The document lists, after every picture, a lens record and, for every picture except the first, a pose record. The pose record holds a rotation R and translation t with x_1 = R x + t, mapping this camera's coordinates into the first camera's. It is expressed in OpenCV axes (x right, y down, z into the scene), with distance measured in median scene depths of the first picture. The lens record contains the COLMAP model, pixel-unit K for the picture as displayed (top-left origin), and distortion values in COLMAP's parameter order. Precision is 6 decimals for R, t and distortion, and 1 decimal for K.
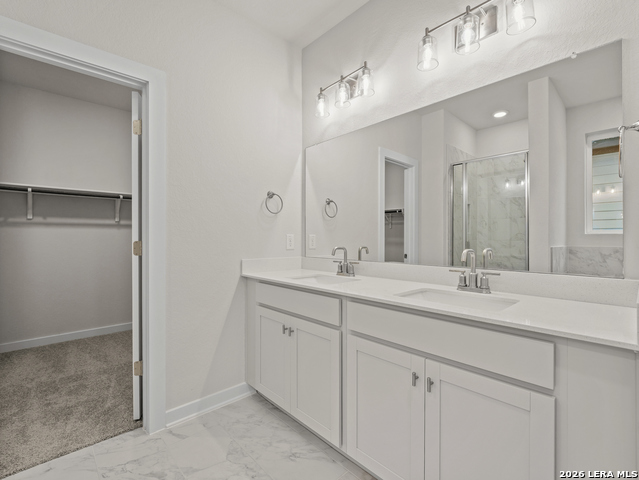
lens RADIAL K [[299.2, 0, 318.8], [0, 299.2, 237.8], [0, 0, 1]] dist [-0.005384, -0.000616]
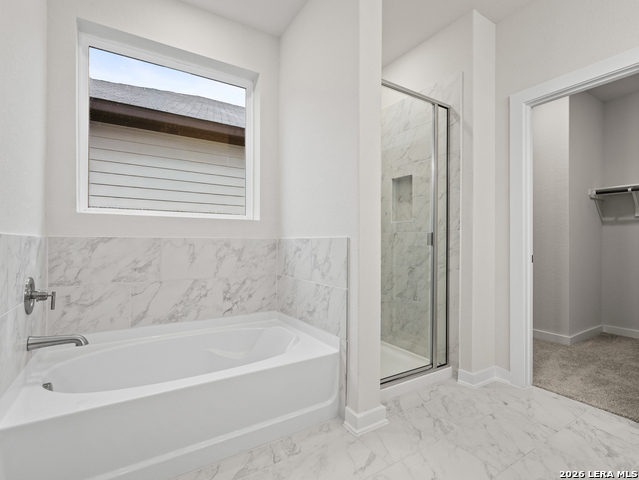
lens RADIAL K [[313.3, 0, 318.9], [0, 313.3, 240.5], [0, 0, 1]] dist [0.000316, 0.000053]
pose [[-0.181362, -0.004455, -0.983406, 0.503188], [-0.007644, 0.999966, -0.003120, 0.051131], [0.983387, 0.006952, -0.181390, 0.133747]]
